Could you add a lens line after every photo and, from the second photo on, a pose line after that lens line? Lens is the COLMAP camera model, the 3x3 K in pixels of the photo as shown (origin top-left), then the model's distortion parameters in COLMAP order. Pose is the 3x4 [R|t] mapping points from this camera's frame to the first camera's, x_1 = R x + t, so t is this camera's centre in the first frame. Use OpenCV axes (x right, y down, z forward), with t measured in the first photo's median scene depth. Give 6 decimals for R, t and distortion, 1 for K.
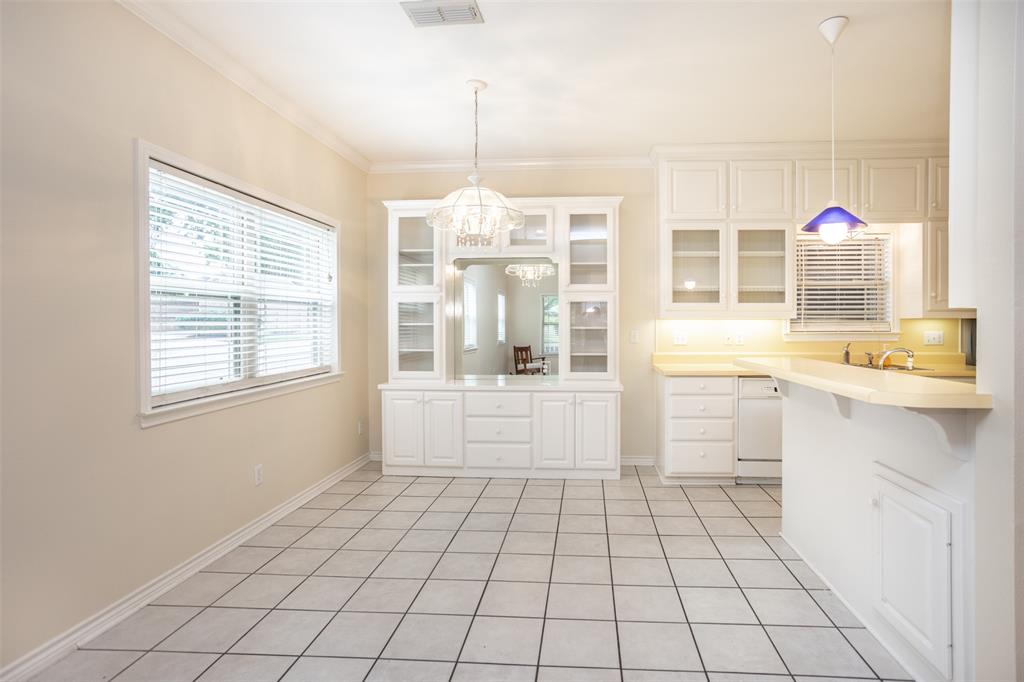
lens RADIAL K [[519.3, 0, 550.3], [0, 519.3, 323.7], [0, 0, 1]] dist [-0.002699, 0.000765]
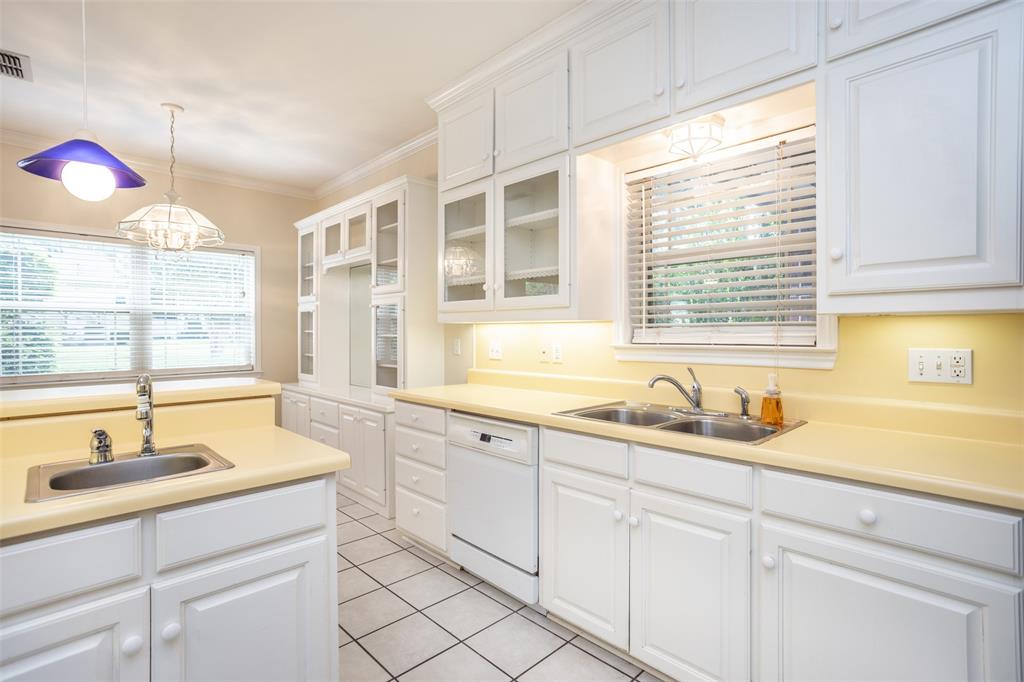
lens RADIAL K [[510.2, 0, 516.1], [0, 510.2, 338.0], [0, 0, 1]] dist [-0.058409, 0.047625]
pose [[0.731396, 0.008051, -0.681906, 0.805860], [0.000788, 0.999920, 0.012650, 0.002061], [0.681953, -0.009790, 0.731331, 0.539102]]
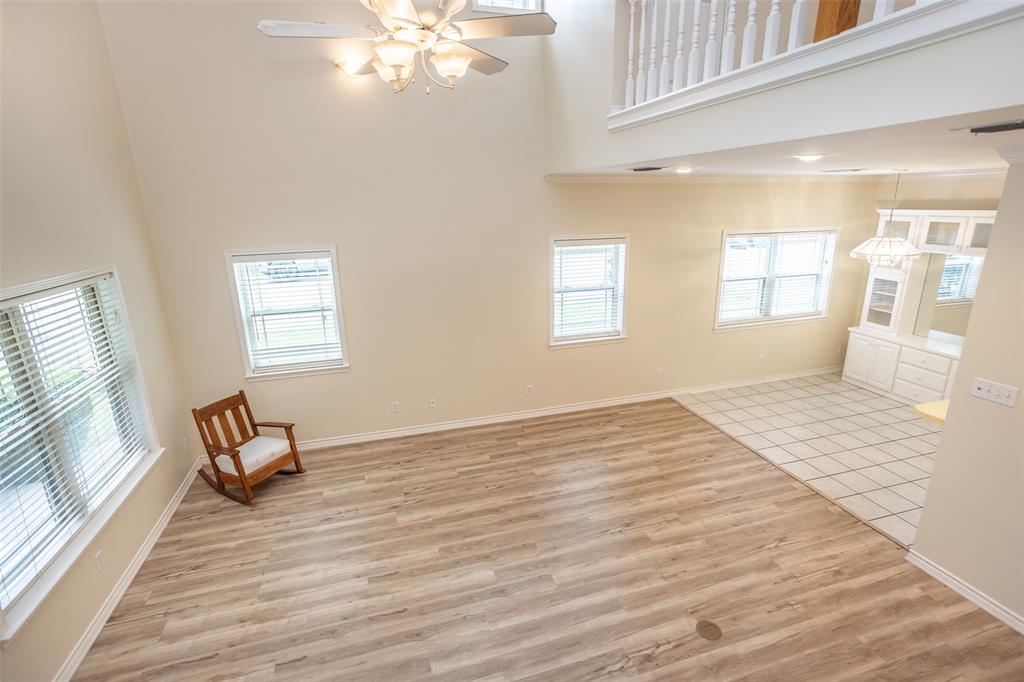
lens RADIAL K [[501.1, 0, 509.8], [0, 501.1, 354.8], [0, 0, 1]] dist [-0.045665, 0.032258]
pose [[0.355366, 0.275335, -0.893255, 0.707952], [0.019302, 0.953267, 0.301512, -0.291993], [0.934528, -0.124389, 0.333445, -0.533609]]
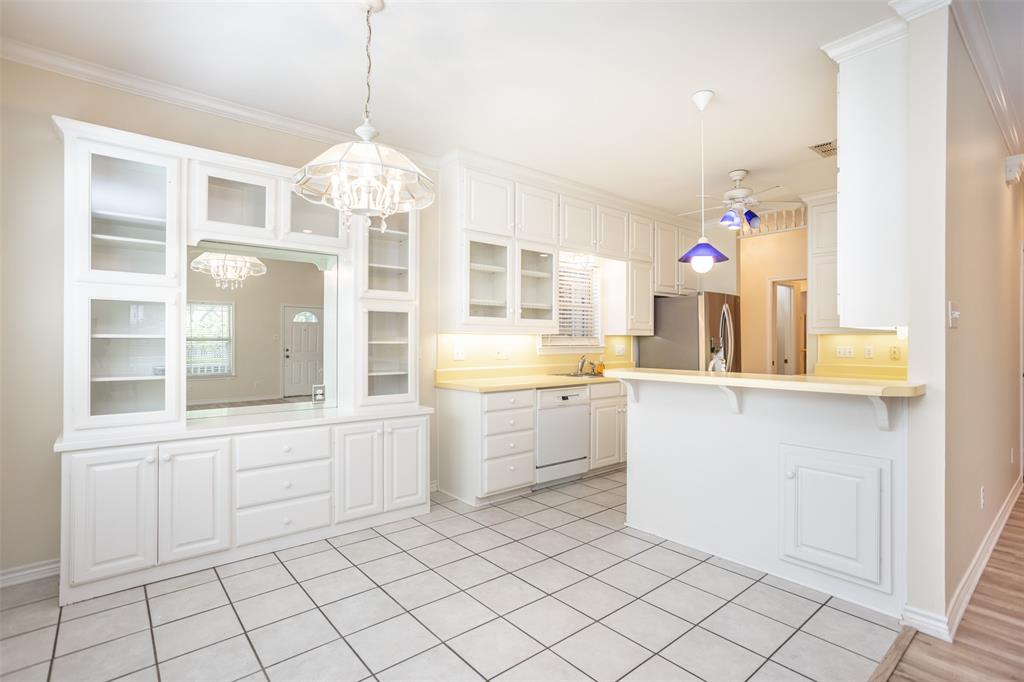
lens RADIAL K [[510.2, 0, 516.1], [0, 510.2, 338.0], [0, 0, 1]] dist [-0.058409, 0.047625]
pose [[0.716123, 0.006000, 0.697948, -0.360027], [-0.004461, 0.999982, -0.004019, 0.003306], [-0.697960, -0.000235, 0.716137, 0.269753]]
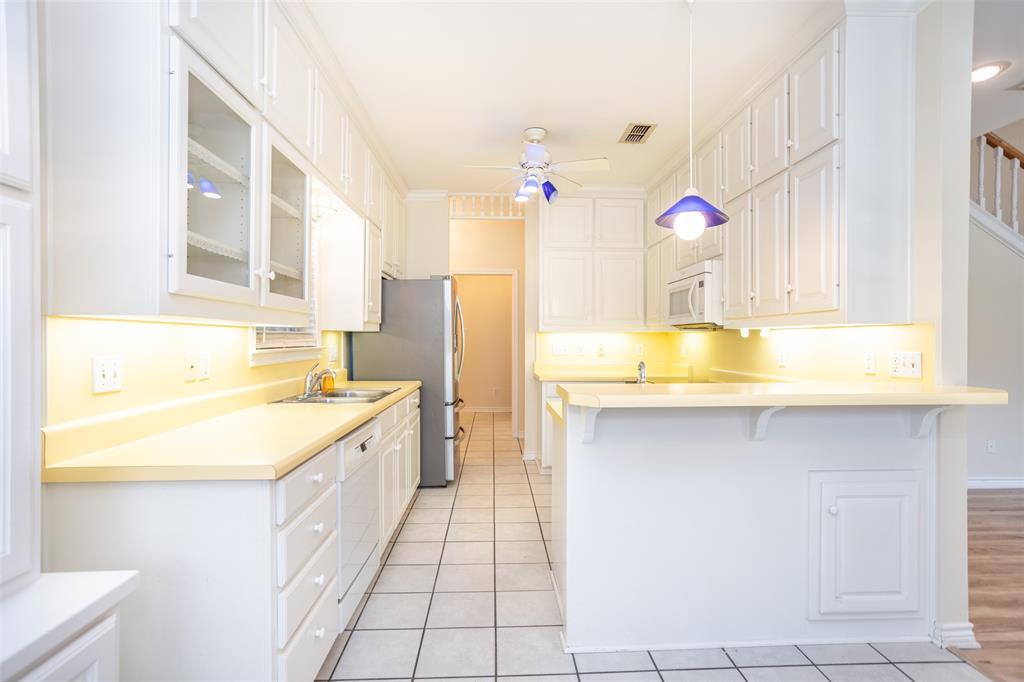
lens RADIAL K [[497.7, 0, 513.7], [0, 497.7, 336.7], [0, 0, 1]] dist [-0.003788, -0.000550]
pose [[-0.116127, 0.004754, 0.993223, -0.133826], [-0.001500, 0.999987, -0.004962, 0.003494], [-0.993233, -0.002066, -0.116118, 0.821174]]
